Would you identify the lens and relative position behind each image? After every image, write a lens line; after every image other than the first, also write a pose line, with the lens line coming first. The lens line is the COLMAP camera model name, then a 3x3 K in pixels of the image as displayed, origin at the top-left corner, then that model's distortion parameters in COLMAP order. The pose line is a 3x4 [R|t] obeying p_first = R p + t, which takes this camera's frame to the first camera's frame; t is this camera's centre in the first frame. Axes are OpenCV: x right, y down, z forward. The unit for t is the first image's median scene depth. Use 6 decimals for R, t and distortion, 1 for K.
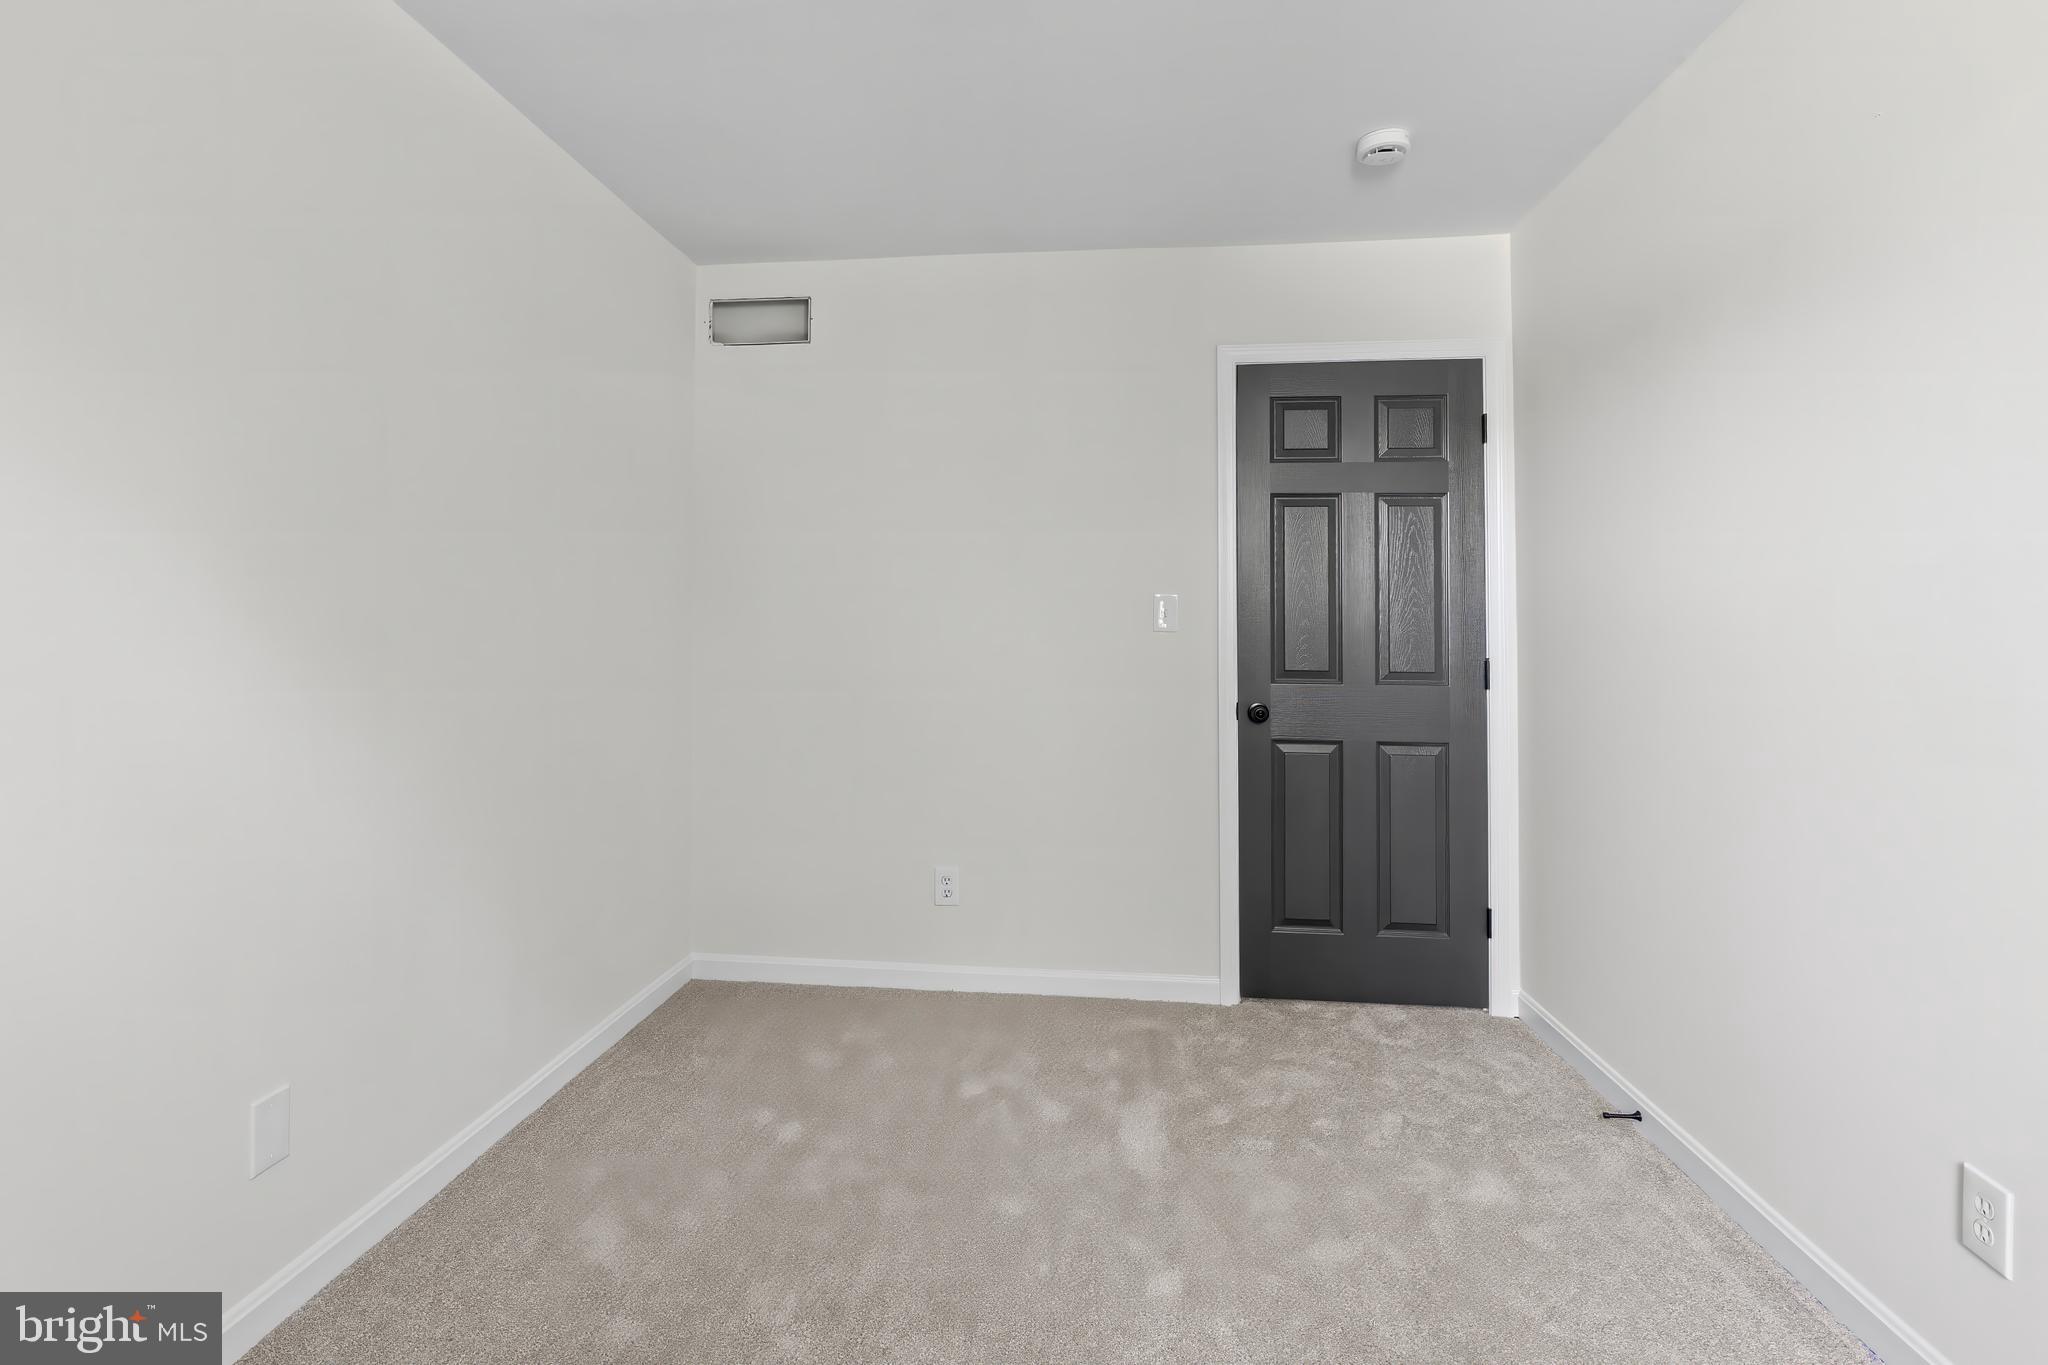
lens RADIAL K [[942.0, 0, 1008.3], [0, 942.0, 664.4], [0, 0, 1]] dist [0.000890, 0.000239]
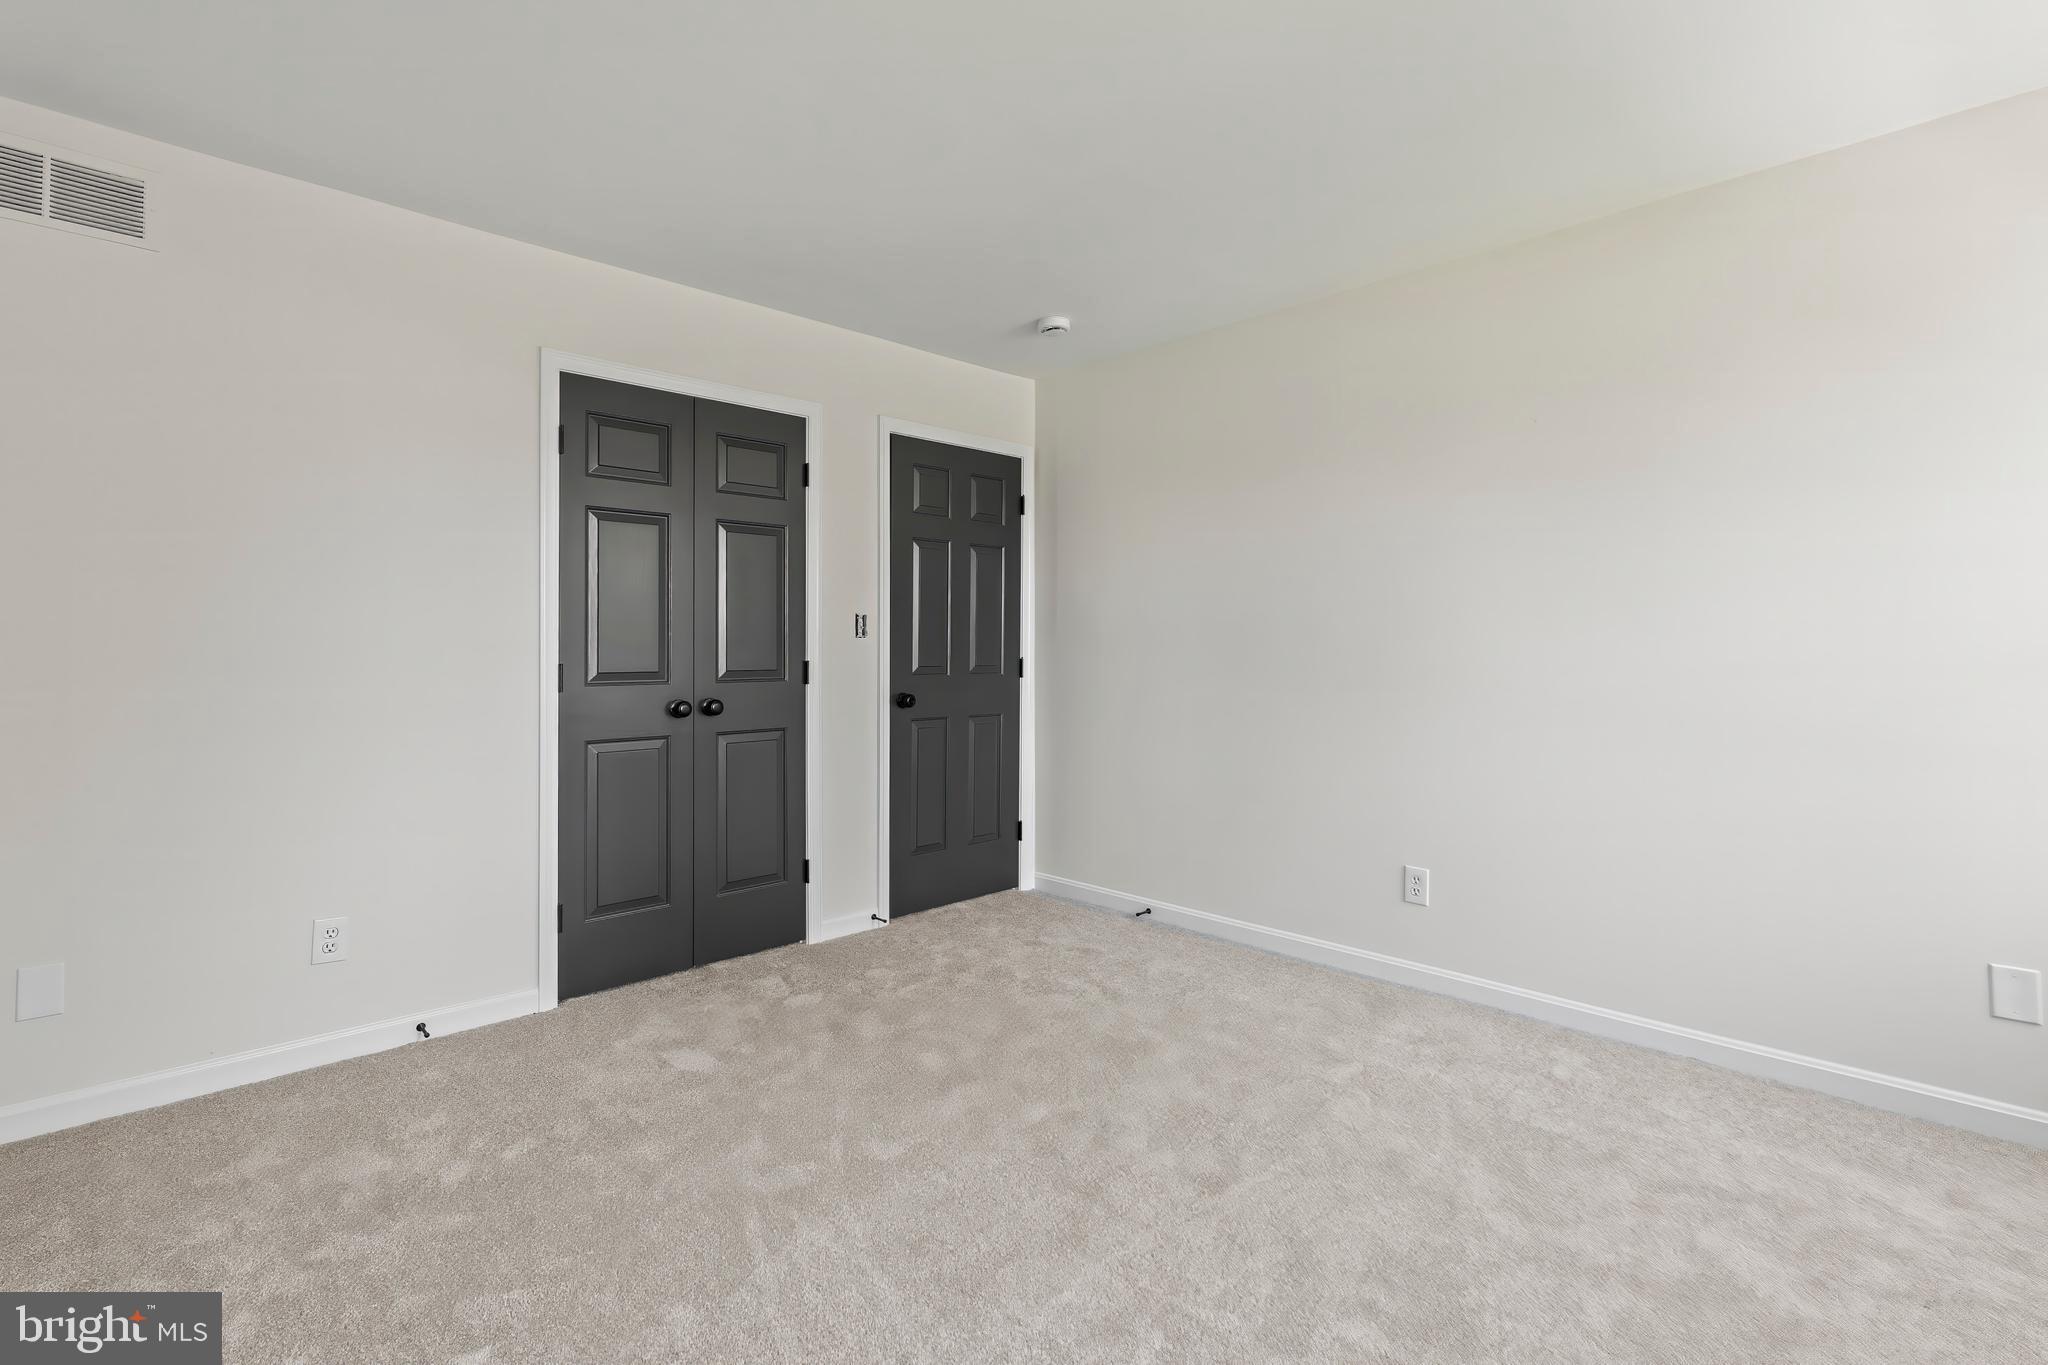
lens RADIAL K [[908.3, 0, 979.9], [0, 908.3, 684.4], [0, 0, 1]] dist [-0.009374, 0.000027]
pose [[0.662036, -0.034866, 0.748660, -0.278332], [0.021959, 0.999391, 0.027124, -0.001147], [-0.749150, -0.001517, 0.662399, 0.035227]]
